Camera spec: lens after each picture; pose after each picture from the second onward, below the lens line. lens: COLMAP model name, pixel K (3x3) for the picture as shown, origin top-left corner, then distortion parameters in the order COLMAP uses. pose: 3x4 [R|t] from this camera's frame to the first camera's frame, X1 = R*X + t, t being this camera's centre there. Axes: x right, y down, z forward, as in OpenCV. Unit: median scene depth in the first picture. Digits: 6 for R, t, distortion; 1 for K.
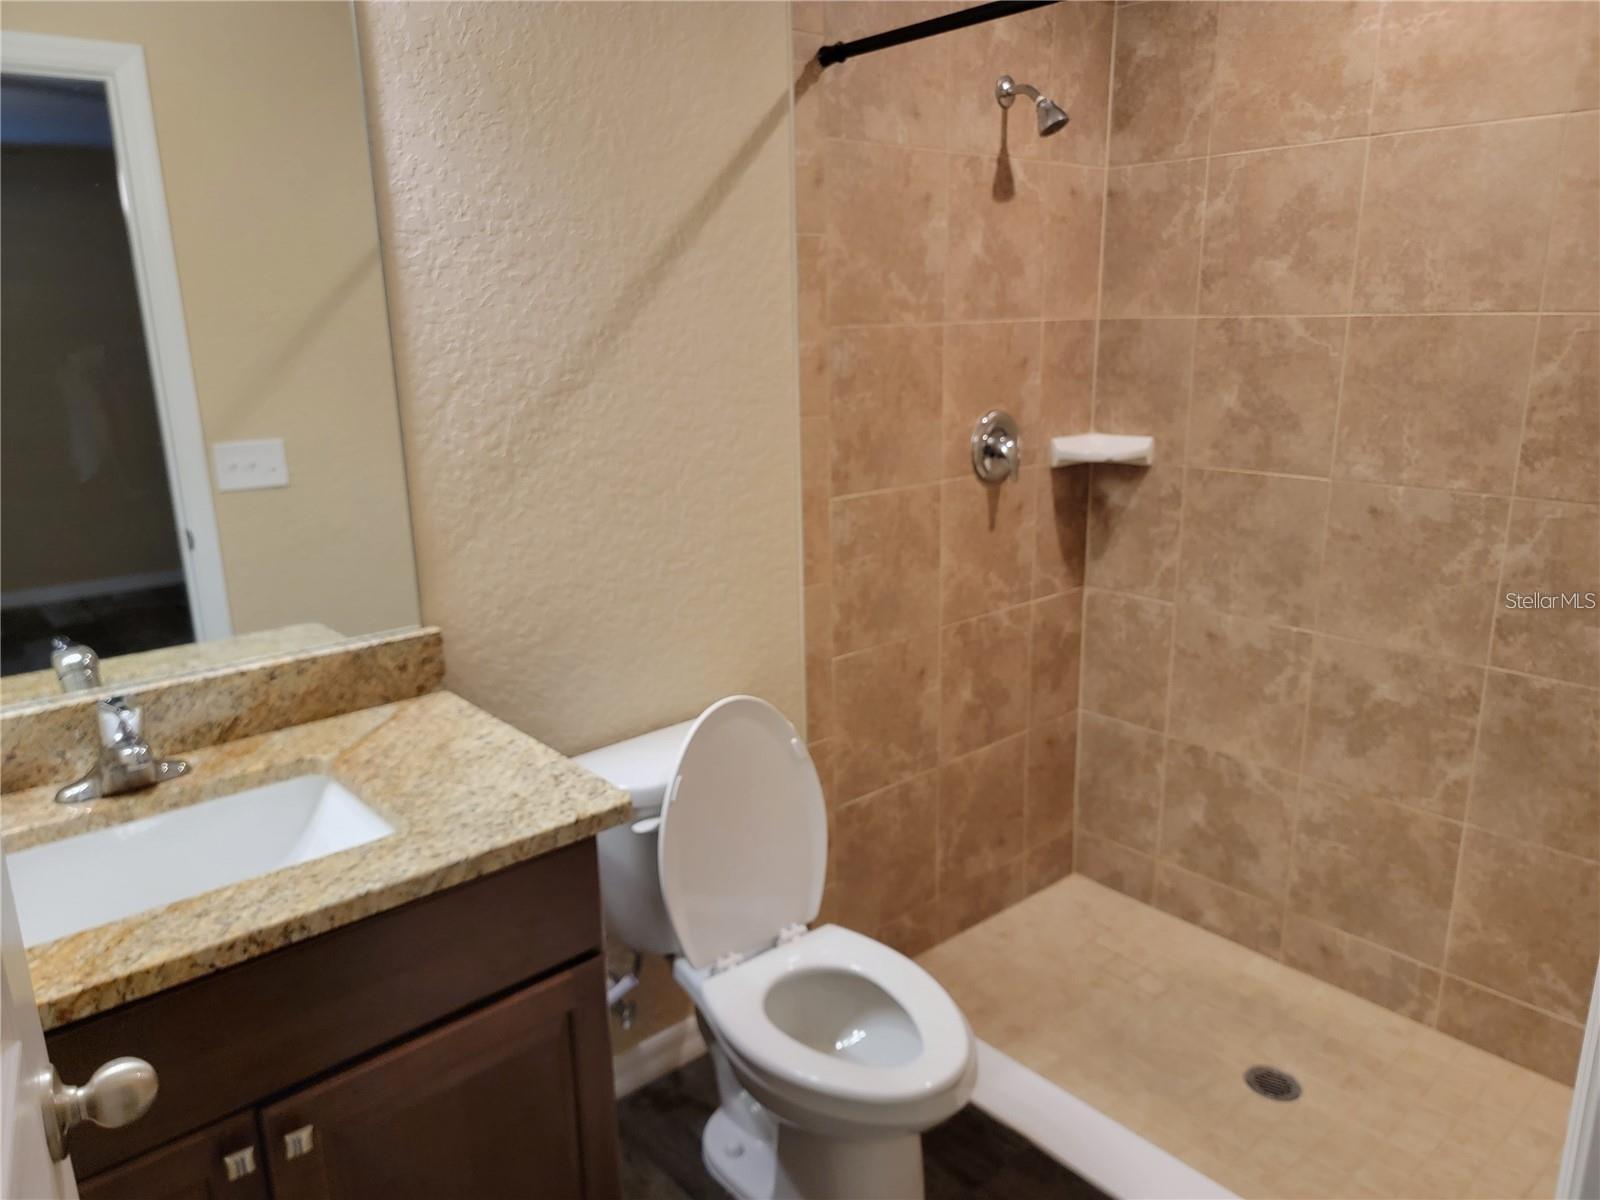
lens RADIAL K [[1121.1, 0, 798.5], [0, 1121.1, 599.9], [0, 0, 1]] dist [0.004332, 0.000655]
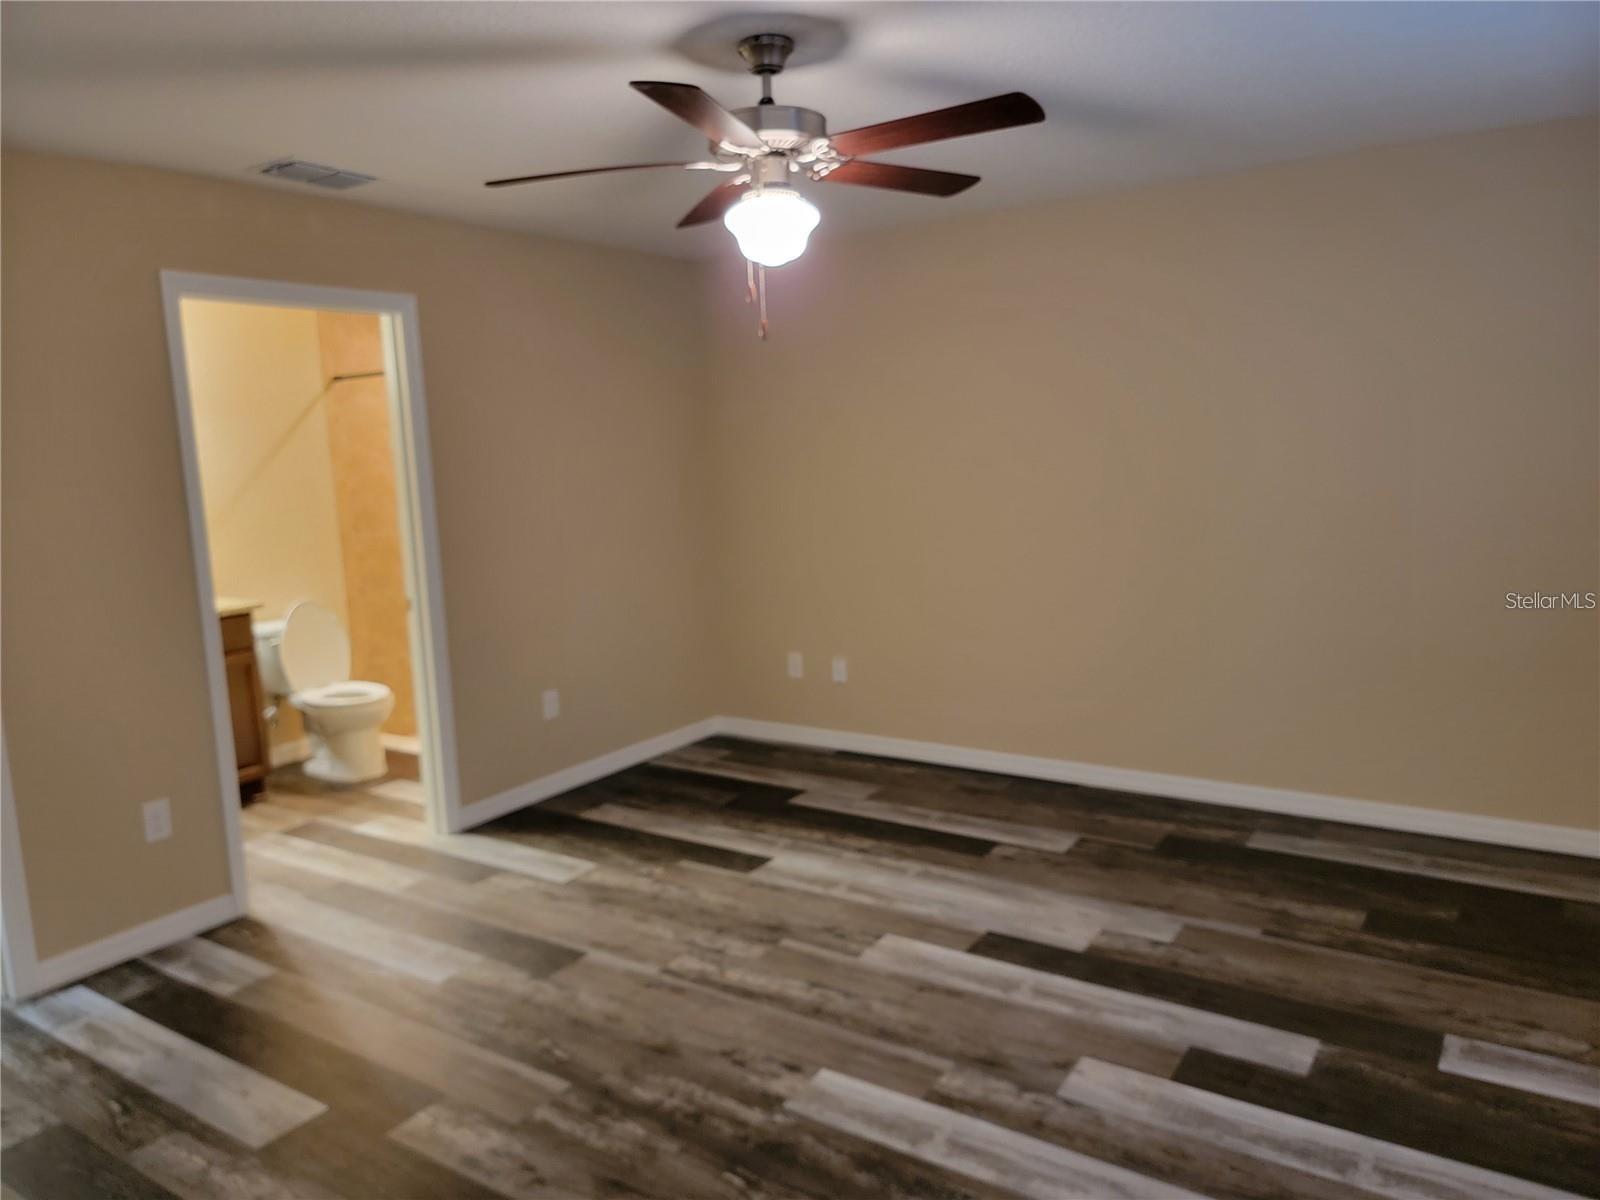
lens RADIAL K [[1121.1, 0, 801.5], [0, 1121.1, 603.3], [0, 0, 1]] dist [0.004332, 0.000655]
pose [[0.965778, -0.063891, 0.251377, 0.408666], [0.091195, 0.990950, -0.098500, 0.457133], [-0.242809, 0.118054, 0.962864, -1.923945]]
